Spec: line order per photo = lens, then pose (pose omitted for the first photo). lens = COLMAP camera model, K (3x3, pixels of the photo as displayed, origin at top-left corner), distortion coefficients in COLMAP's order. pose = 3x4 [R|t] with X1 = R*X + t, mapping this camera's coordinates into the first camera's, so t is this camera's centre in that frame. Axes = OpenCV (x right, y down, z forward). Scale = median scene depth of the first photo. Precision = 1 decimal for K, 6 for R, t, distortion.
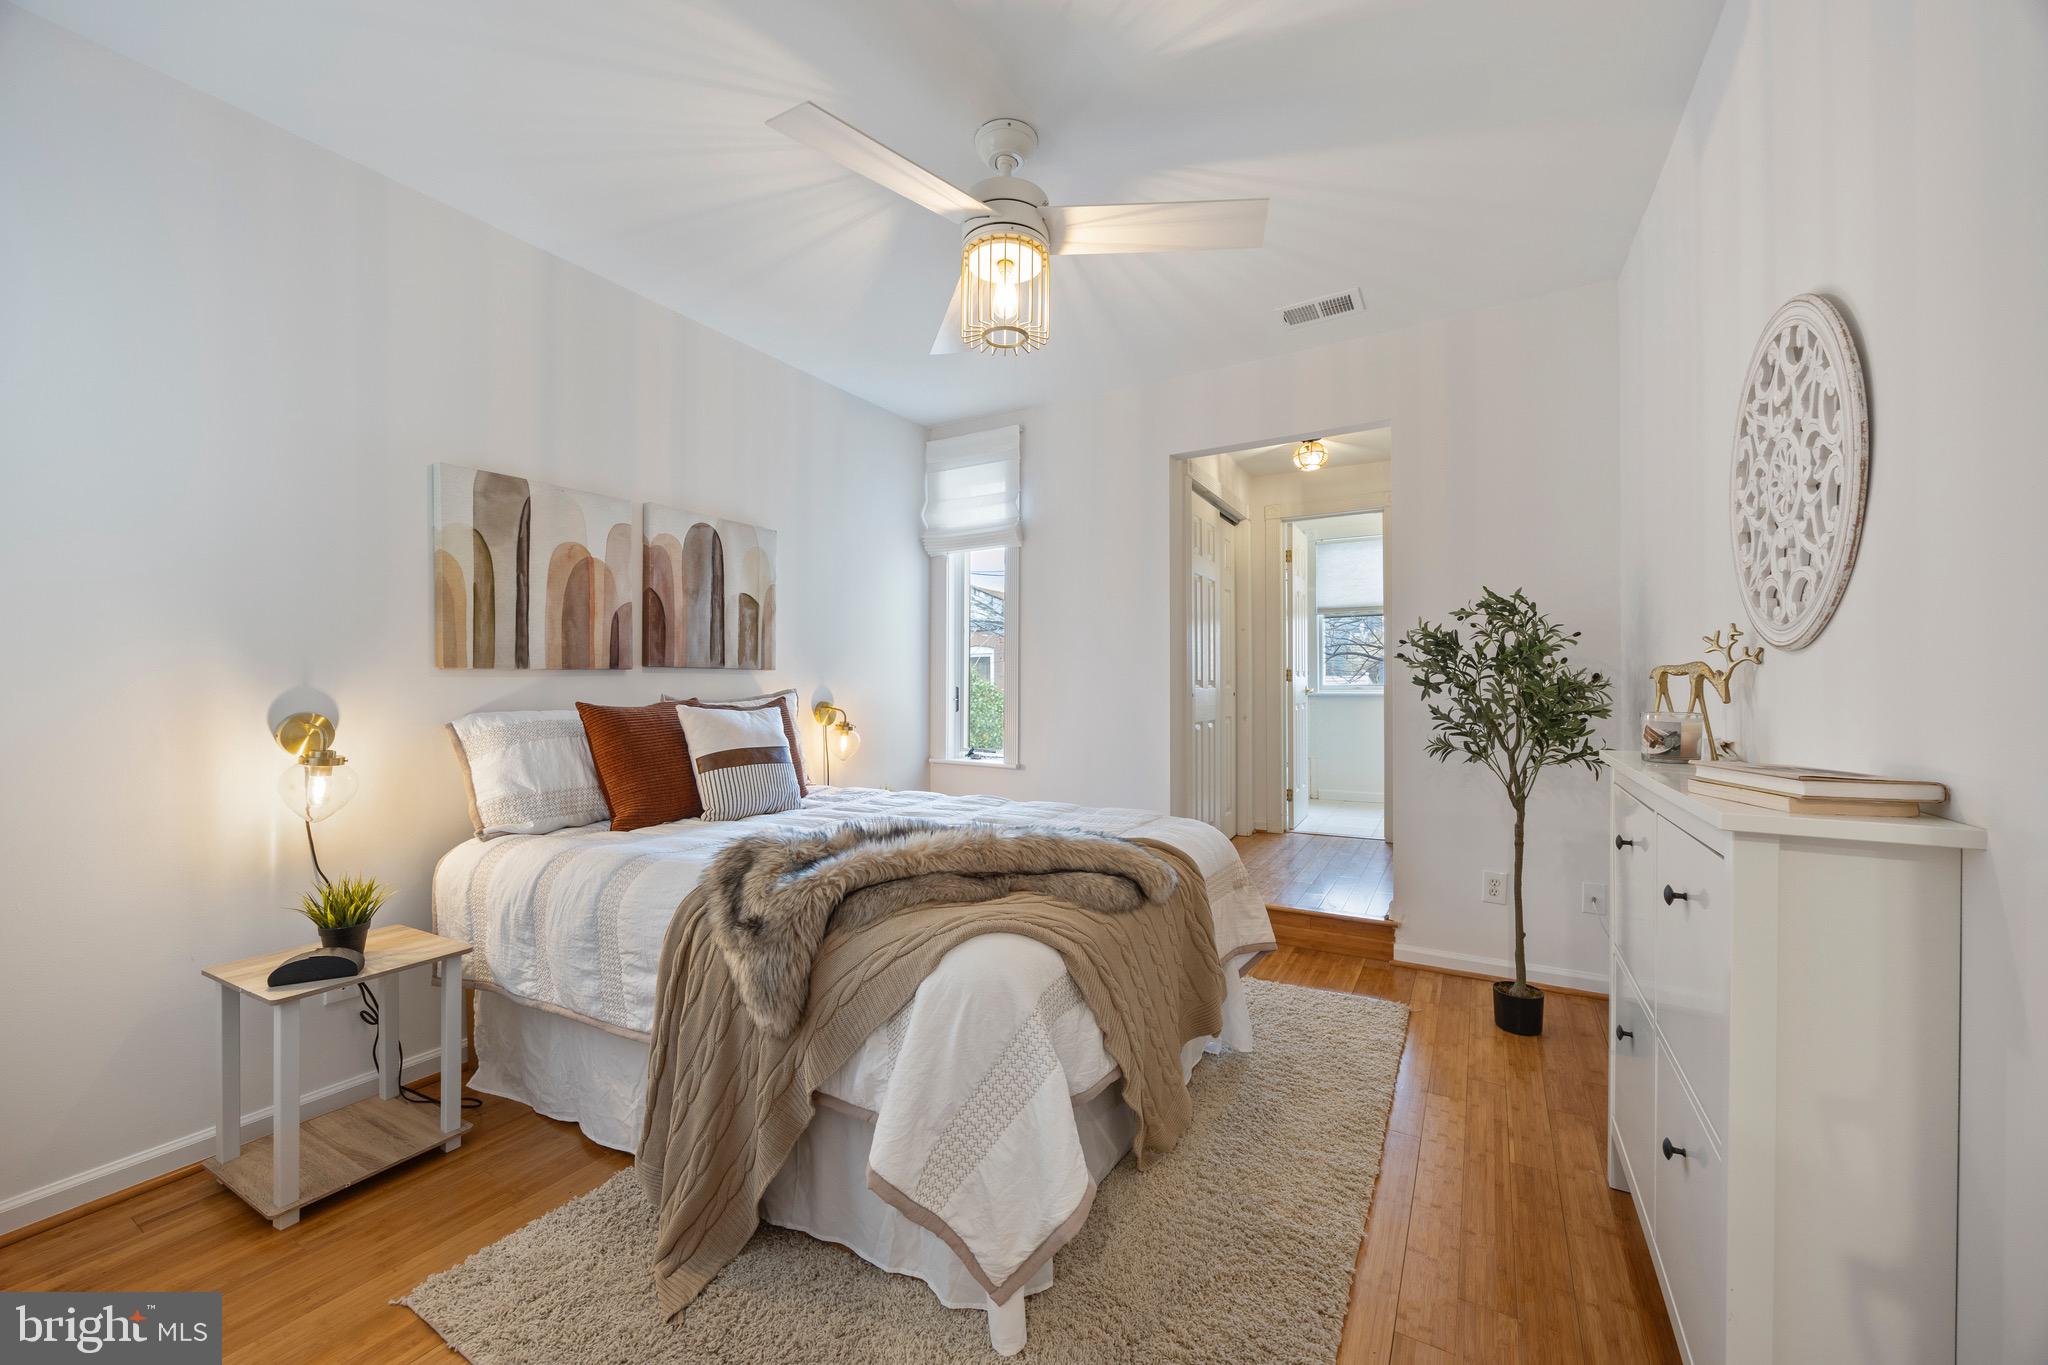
lens RADIAL K [[781.4, 0, 1021.2], [0, 781.4, 696.8], [0, 0, 1]] dist [-0.005286, 0.001143]
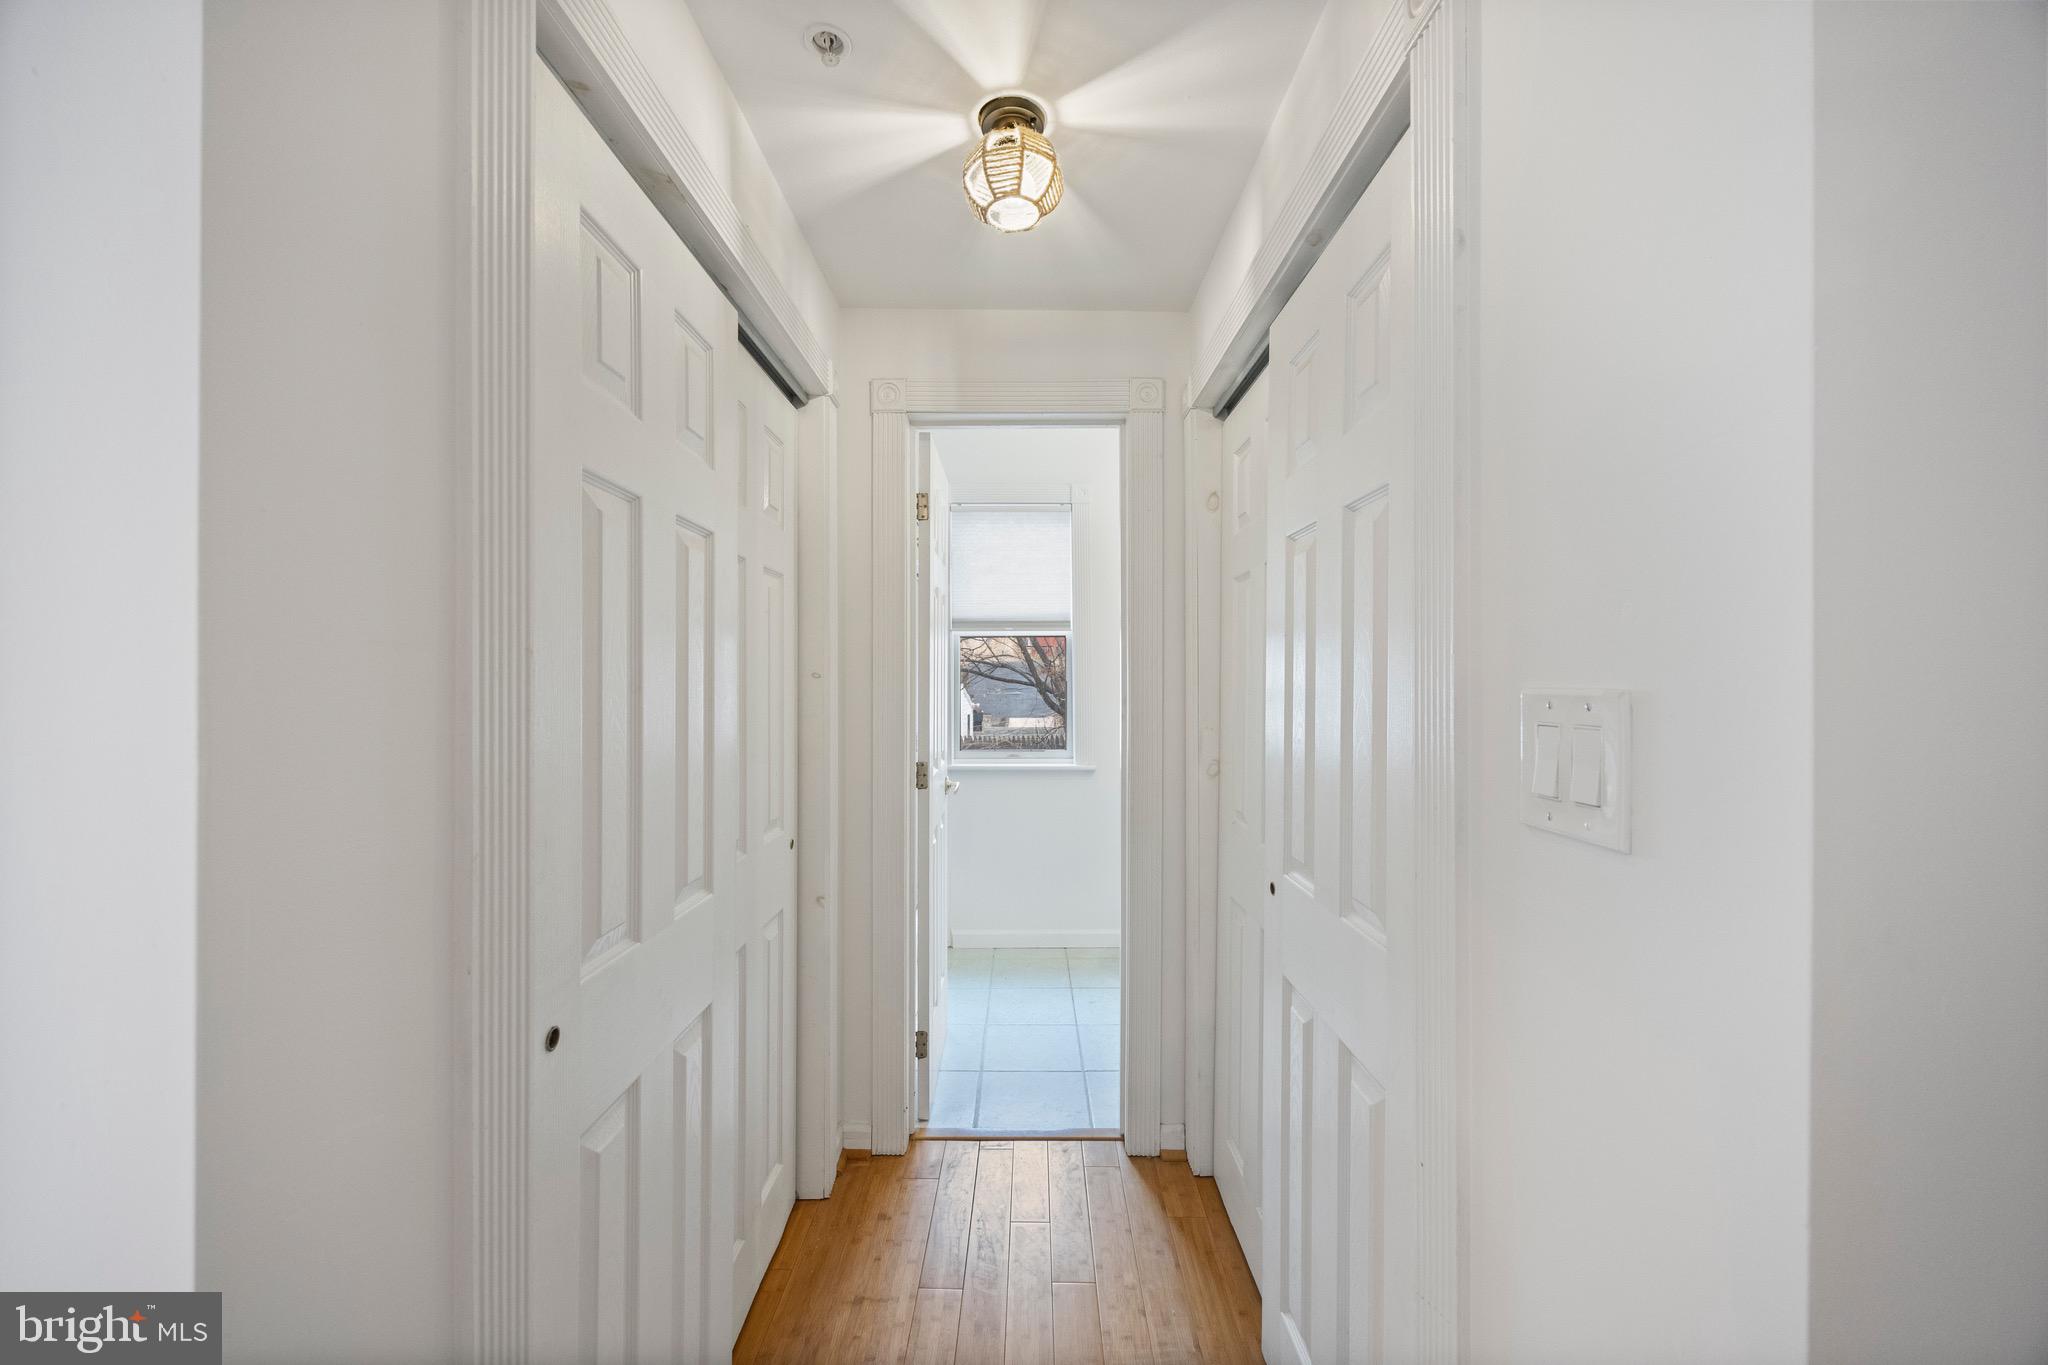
lens RADIAL K [[781.4, 0, 1027.9], [0, 781.4, 683.0], [0, 0, 1]] dist [-0.005286, 0.001143]
pose [[0.870671, 0.004196, 0.491848, 0.355439], [0.003010, 0.999899, -0.013857, -0.146678], [-0.491856, 0.013545, 0.870571, 1.177319]]
